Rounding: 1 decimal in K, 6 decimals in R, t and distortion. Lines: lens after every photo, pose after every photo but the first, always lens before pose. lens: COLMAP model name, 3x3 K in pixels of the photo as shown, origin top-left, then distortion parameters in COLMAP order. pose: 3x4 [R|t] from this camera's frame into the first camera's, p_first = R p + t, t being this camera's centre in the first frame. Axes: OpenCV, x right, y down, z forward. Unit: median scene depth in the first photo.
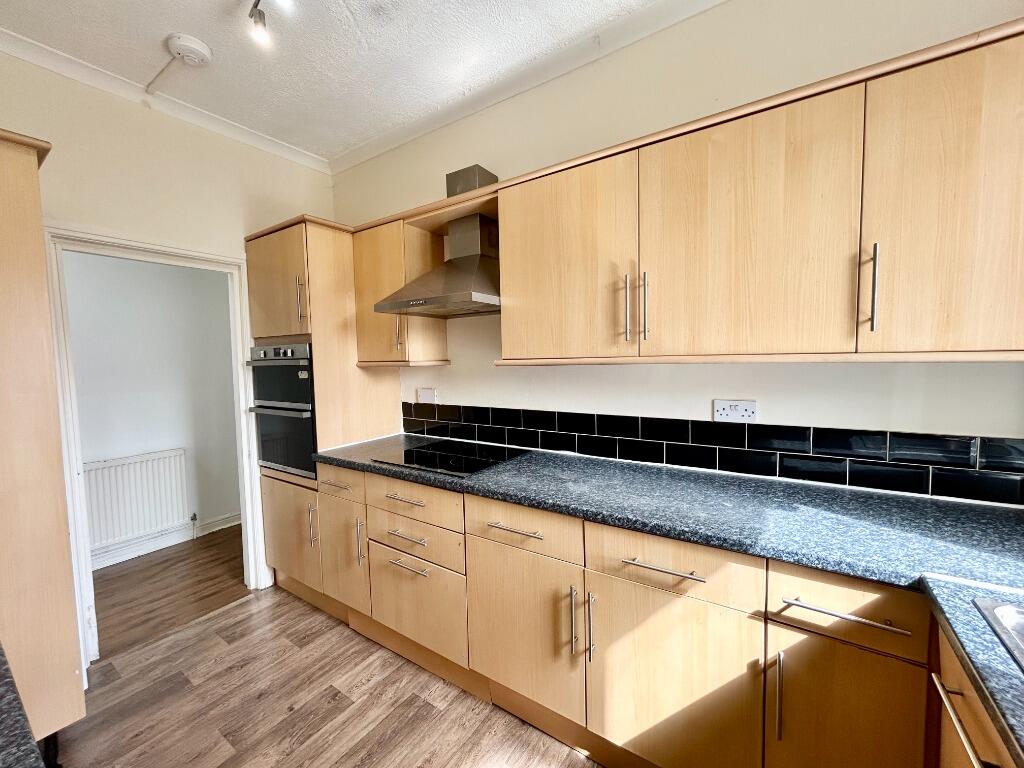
lens RADIAL K [[413.9, 0, 512.0], [0, 413.9, 384.0], [0, 0, 1]] dist [-0.001805, 0.000268]
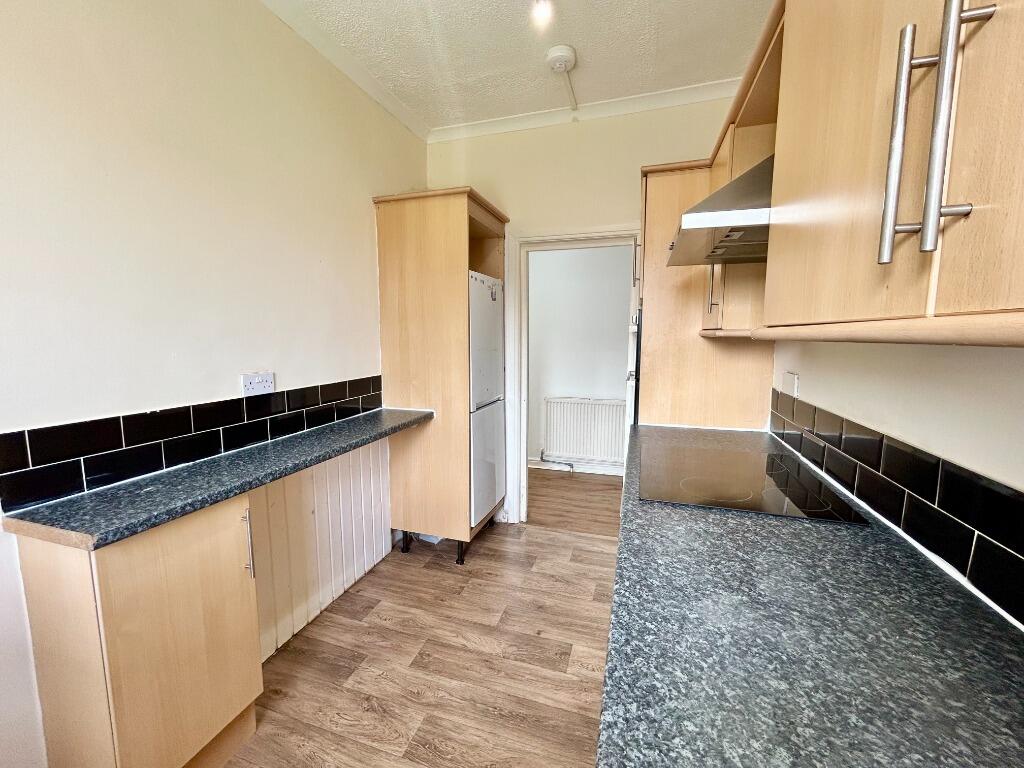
lens RADIAL K [[413.9, 0, 512.0], [0, 413.9, 384.0], [0, 0, 1]] dist [-0.001805, 0.000268]
pose [[0.286271, 0.138819, -0.948039, 0.404125], [-0.070167, 0.989829, 0.123750, -0.030192], [0.955576, 0.031095, 0.293100, 0.531371]]
